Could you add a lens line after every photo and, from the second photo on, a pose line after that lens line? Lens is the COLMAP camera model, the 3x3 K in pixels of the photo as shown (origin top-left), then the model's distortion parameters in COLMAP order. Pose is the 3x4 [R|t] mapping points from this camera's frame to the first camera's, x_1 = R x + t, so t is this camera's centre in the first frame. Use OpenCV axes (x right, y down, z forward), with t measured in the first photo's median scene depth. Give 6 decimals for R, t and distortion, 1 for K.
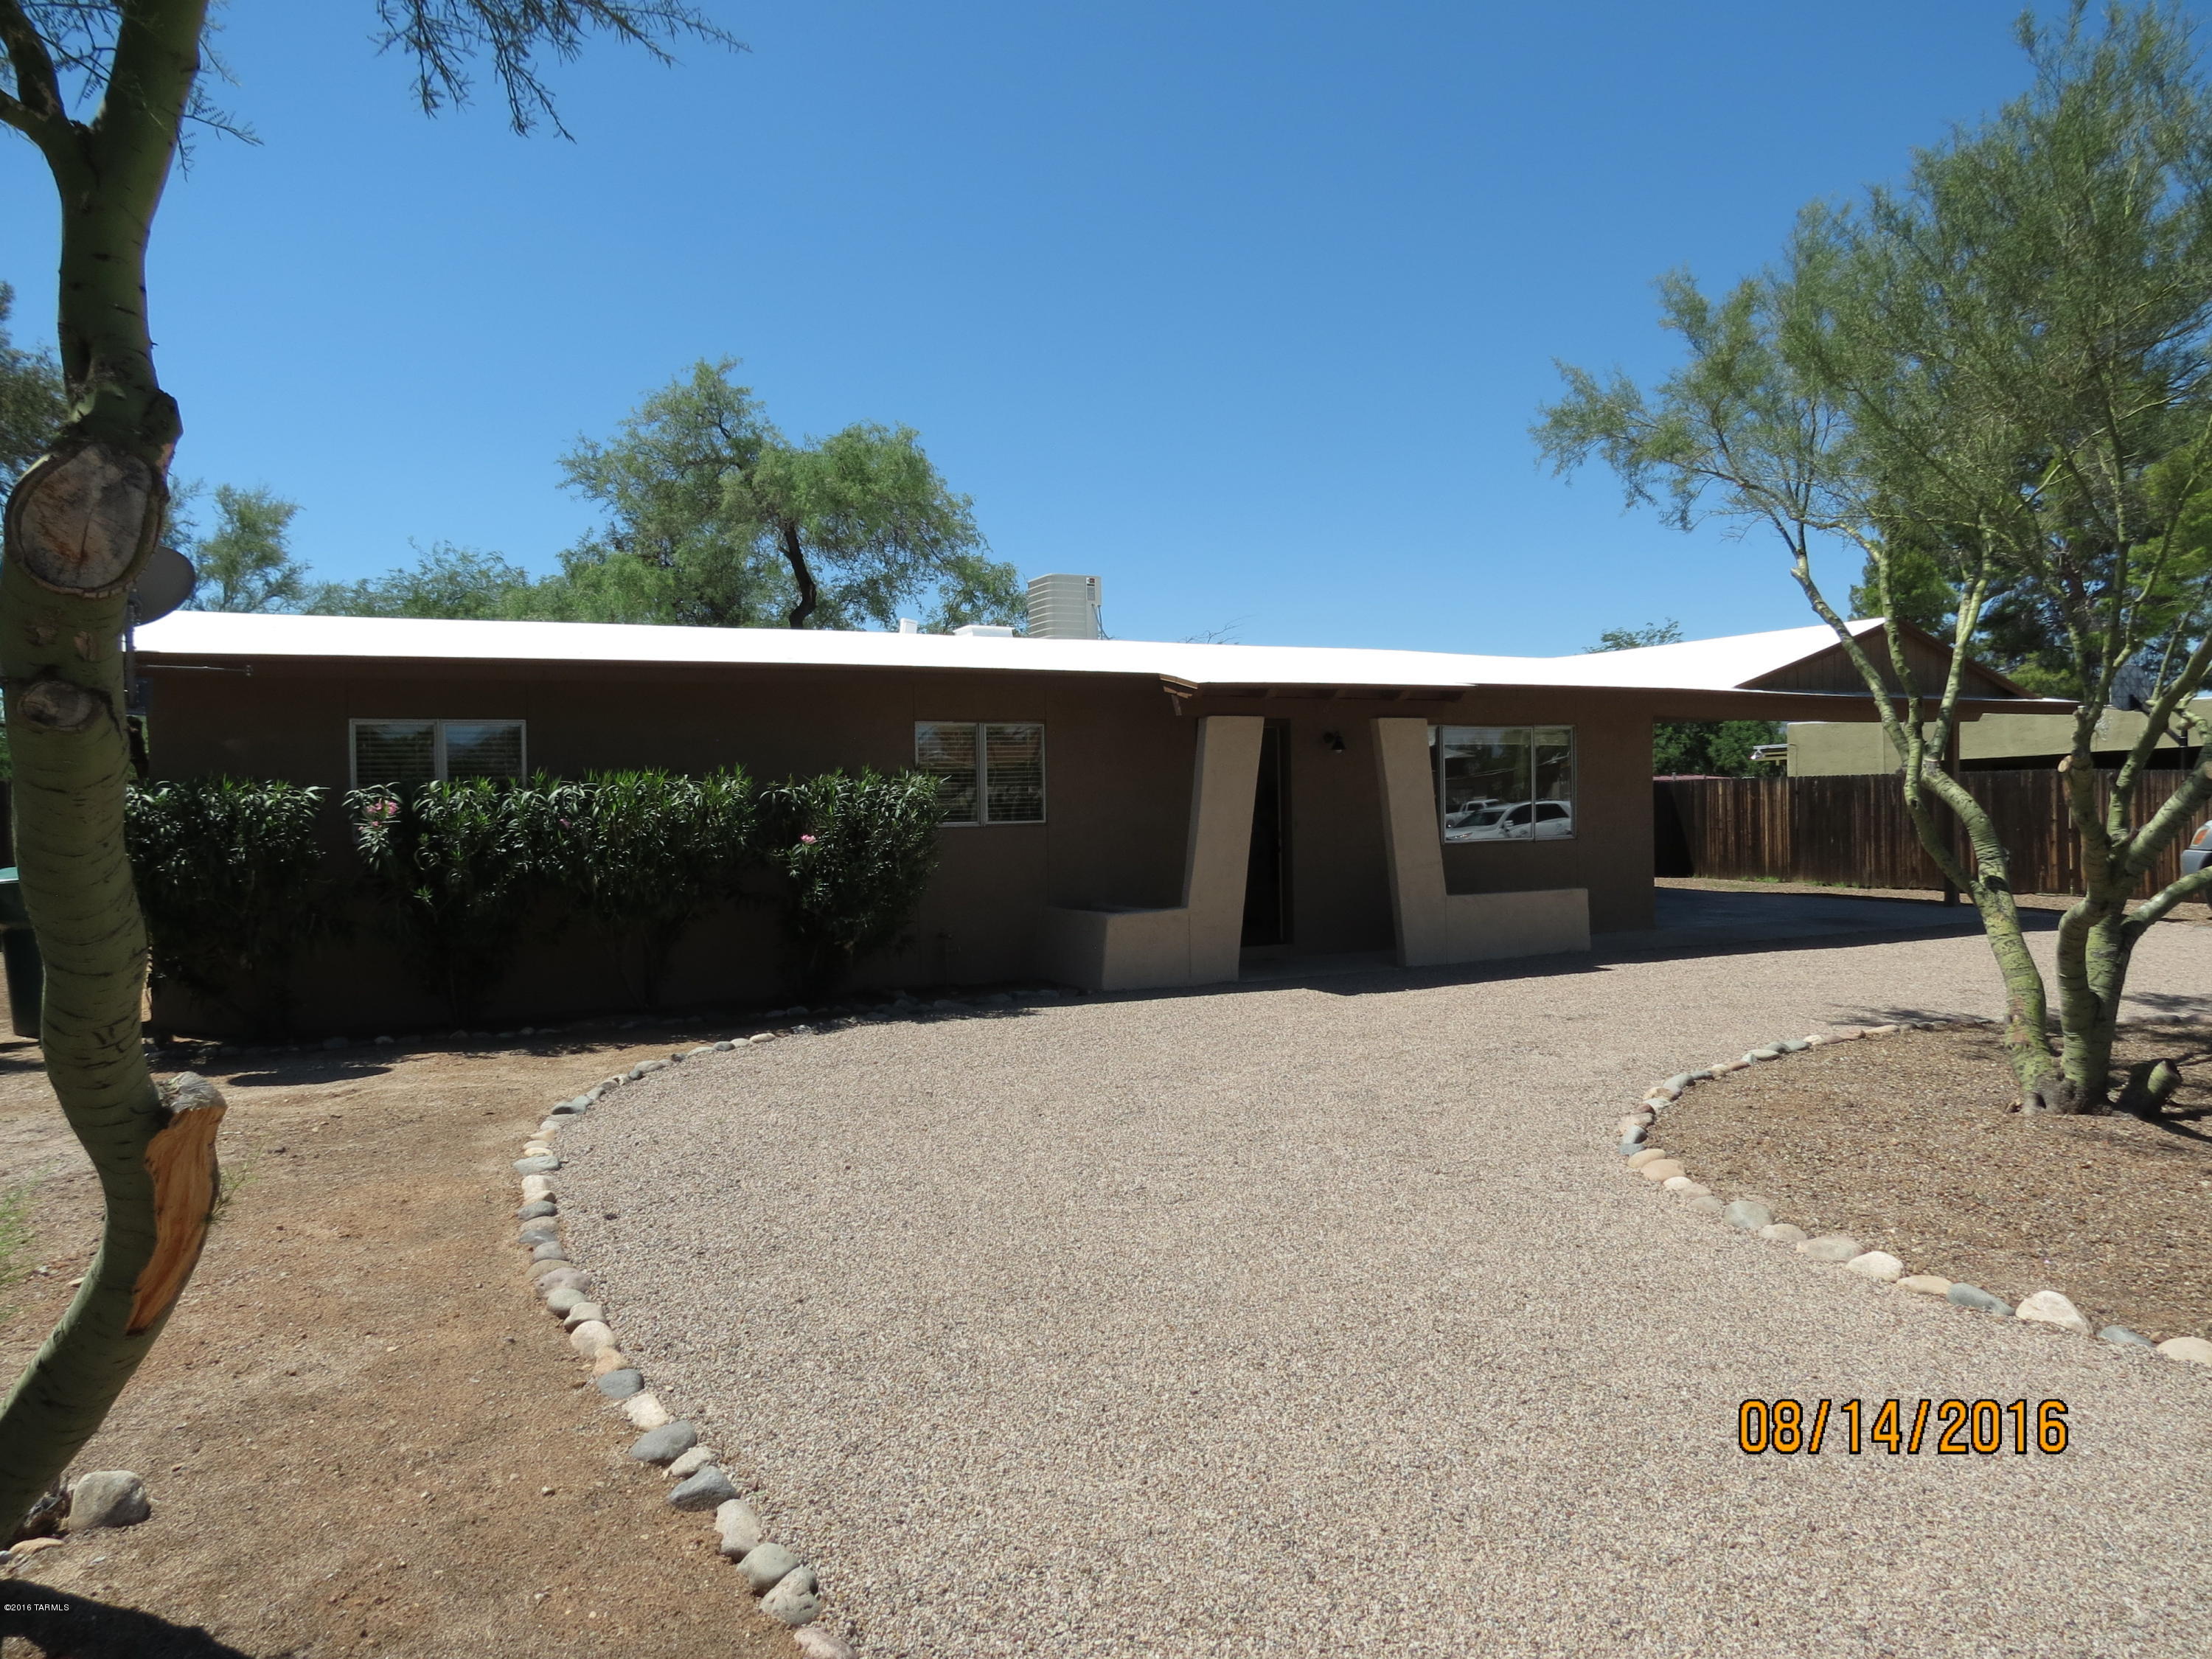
lens RADIAL K [[1557.7, 0, 1106.0], [0, 1557.7, 829.5], [0, 0, 1]] dist [-0.000403, 0.000063]
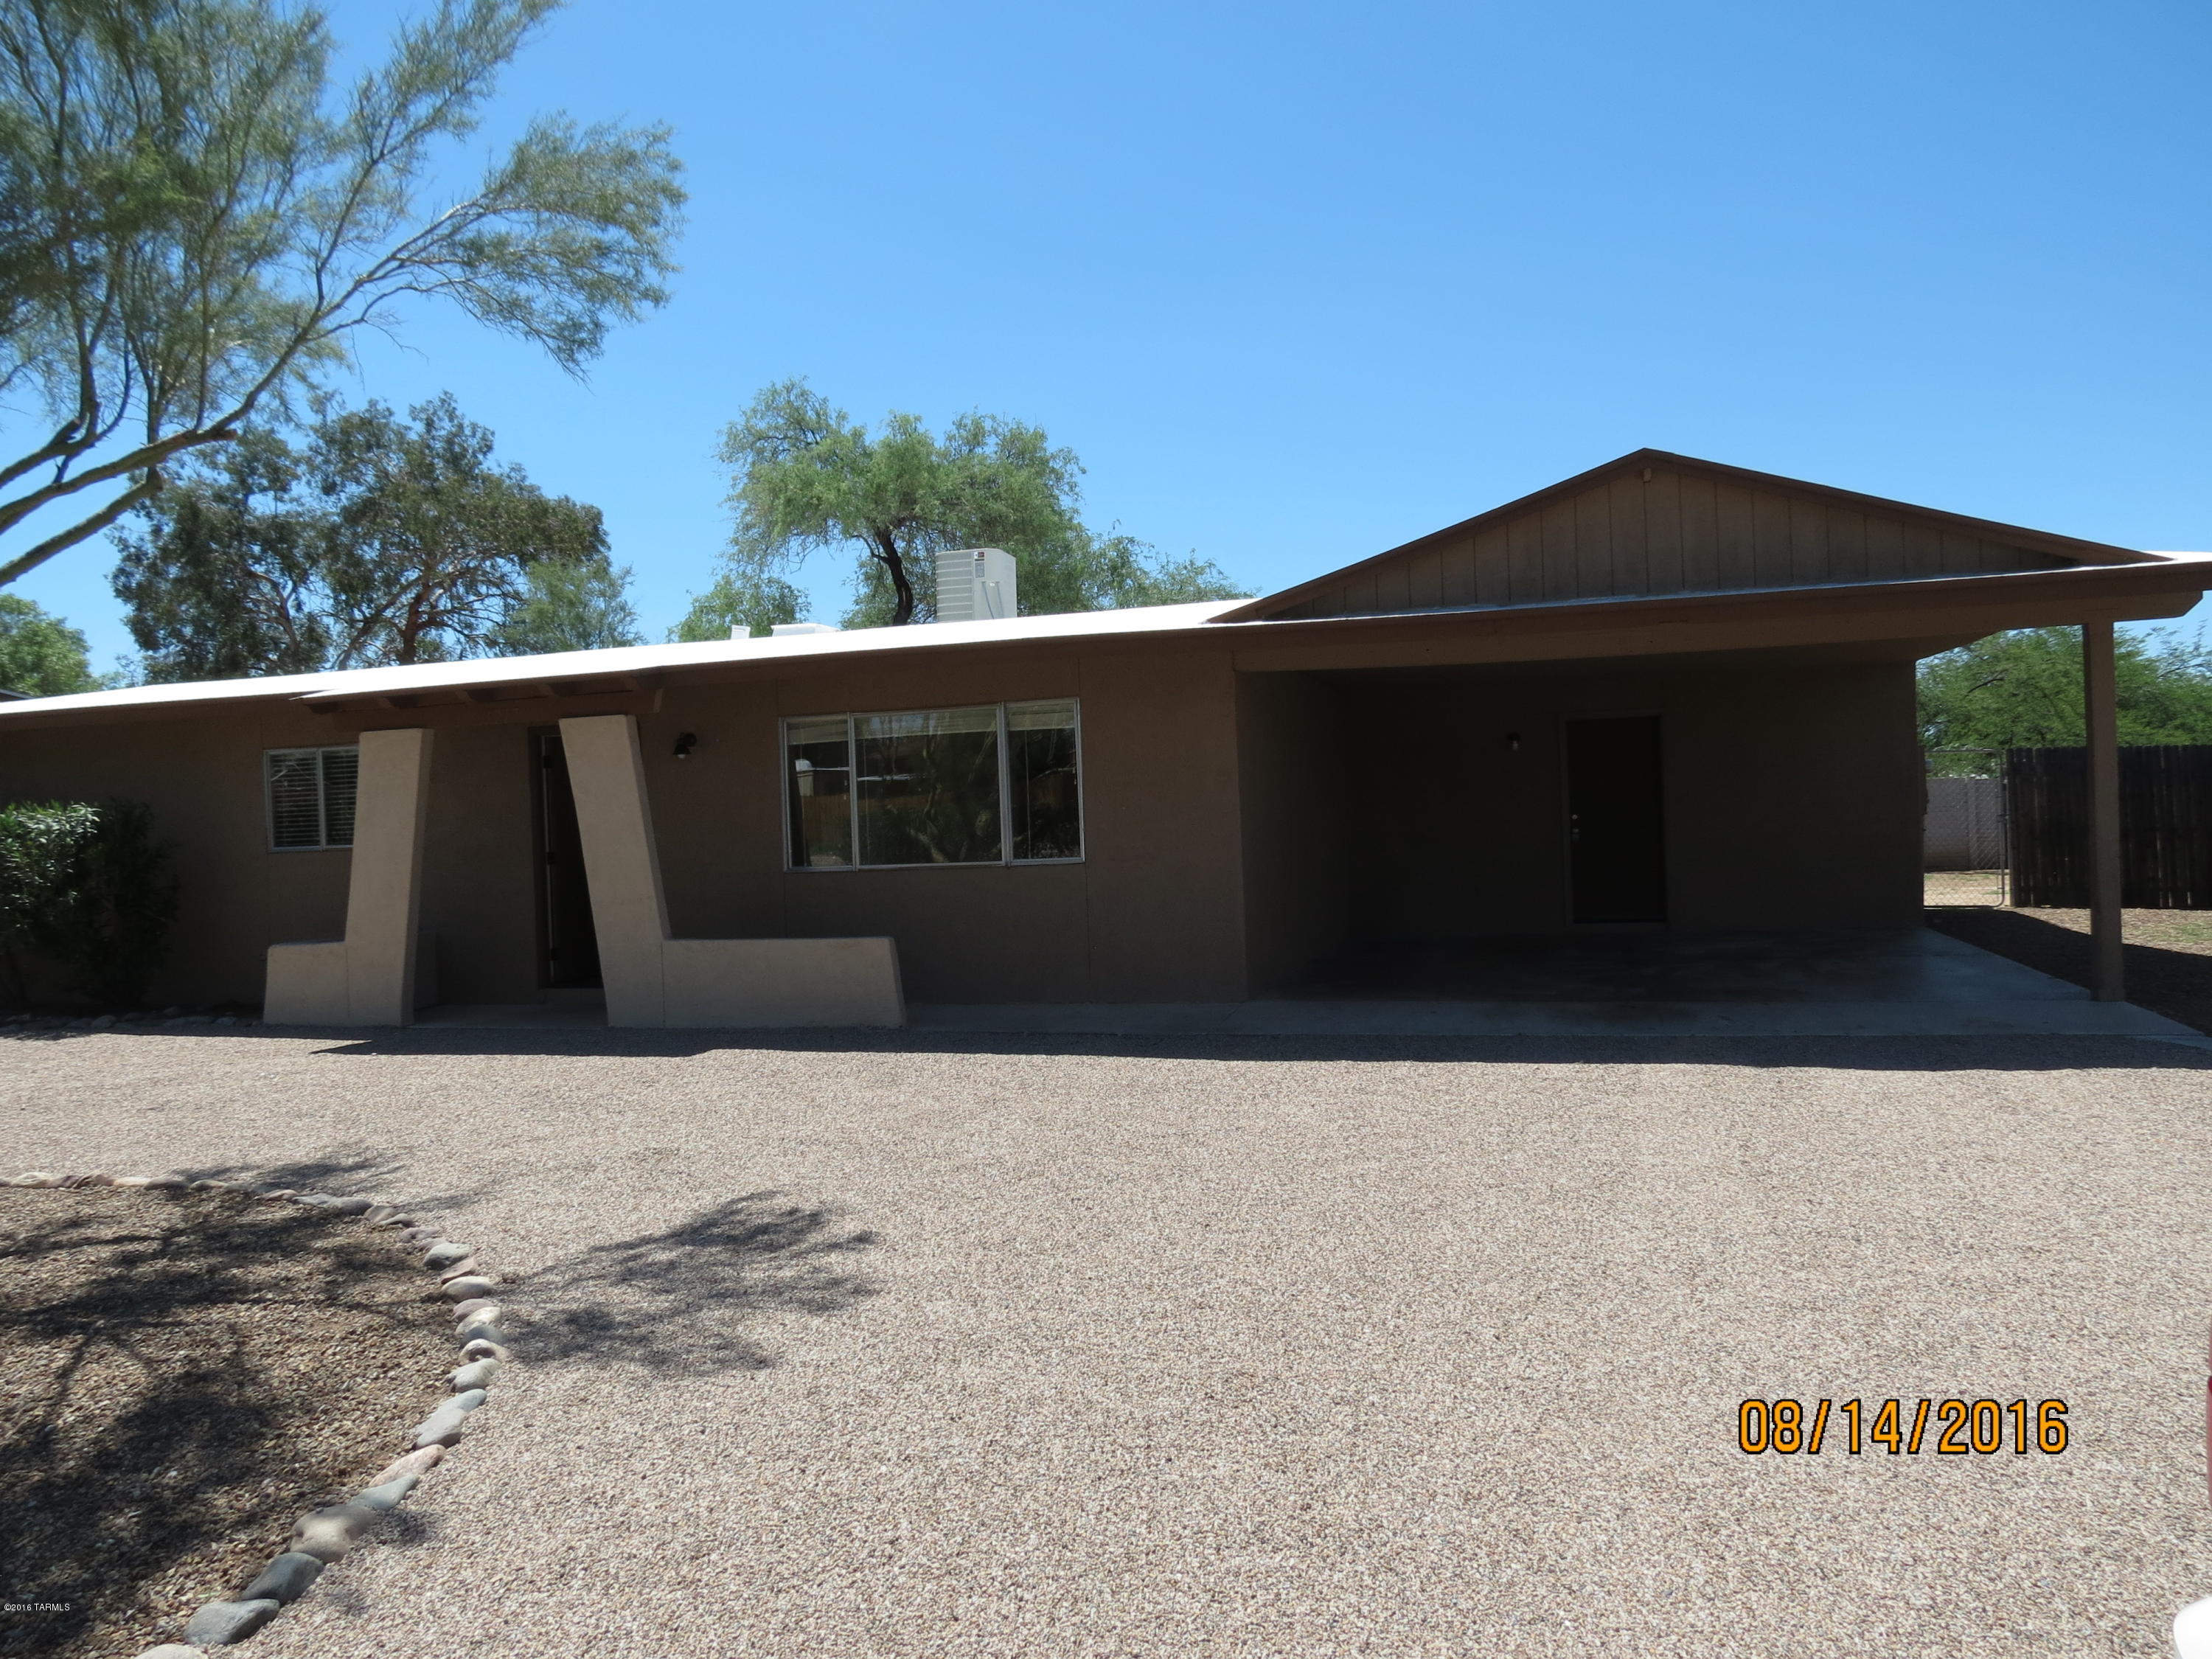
lens RADIAL K [[1521.2, 0, 1106.0], [0, 1521.2, 829.5], [0, 0, 1]] dist [-0.000448, 0.002411]
pose [[0.699855, 0.000372, -0.714285, 0.962633], [0.014640, 0.999782, 0.014864, -0.022259], [0.714135, -0.020860, 0.699697, 0.656202]]
